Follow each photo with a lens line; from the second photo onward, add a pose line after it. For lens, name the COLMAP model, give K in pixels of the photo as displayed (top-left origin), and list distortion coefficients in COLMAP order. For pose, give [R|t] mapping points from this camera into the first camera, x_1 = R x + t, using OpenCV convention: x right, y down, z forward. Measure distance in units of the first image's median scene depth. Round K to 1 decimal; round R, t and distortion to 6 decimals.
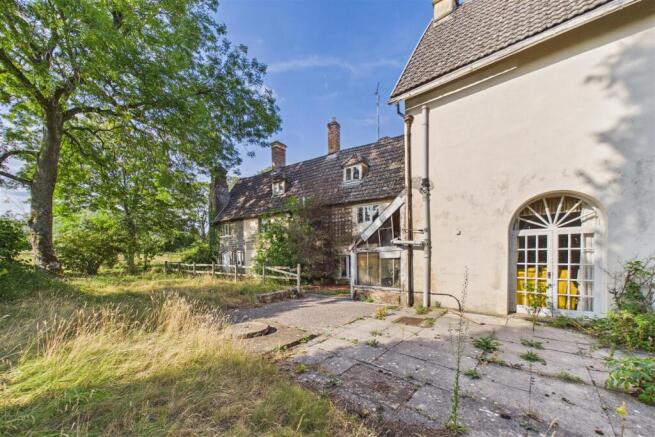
lens RADIAL K [[250.7, 0, 325.8], [0, 250.7, 258.4], [0, 0, 1]] dist [0.000412, -0.000013]
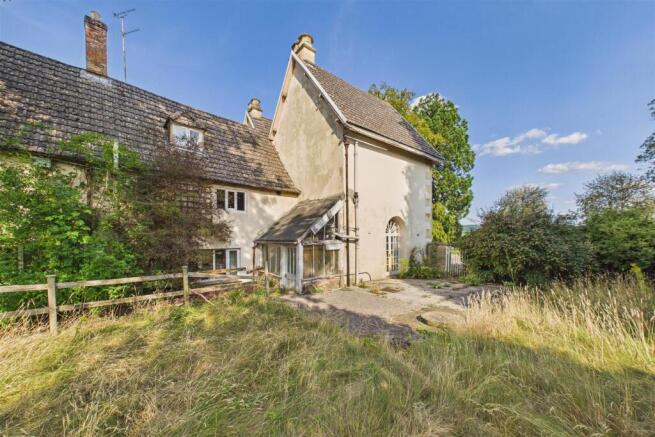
lens RADIAL K [[253.8, 0, 326.4], [0, 253.8, 243.4], [0, 0, 1]] dist [-0.000284, -0.000033]
pose [[0.189093, 0.004962, 0.981947, -0.958049], [0.030518, 0.999474, -0.010928, -0.020264], [-0.981485, 0.032034, 0.188842, 0.838466]]
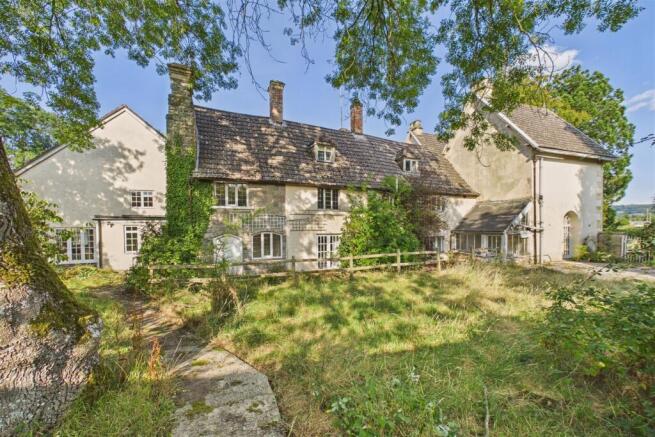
lens RADIAL K [[252.5, 0, 326.6], [0, 252.5, 232.9], [0, 0, 1]] dist [-0.008720, 0.000079]
pose [[0.508439, 0.000432, 0.861098, -1.917061], [0.027011, 0.999500, -0.016450, -0.042631], [-0.860675, 0.031623, 0.508173, 1.337468]]
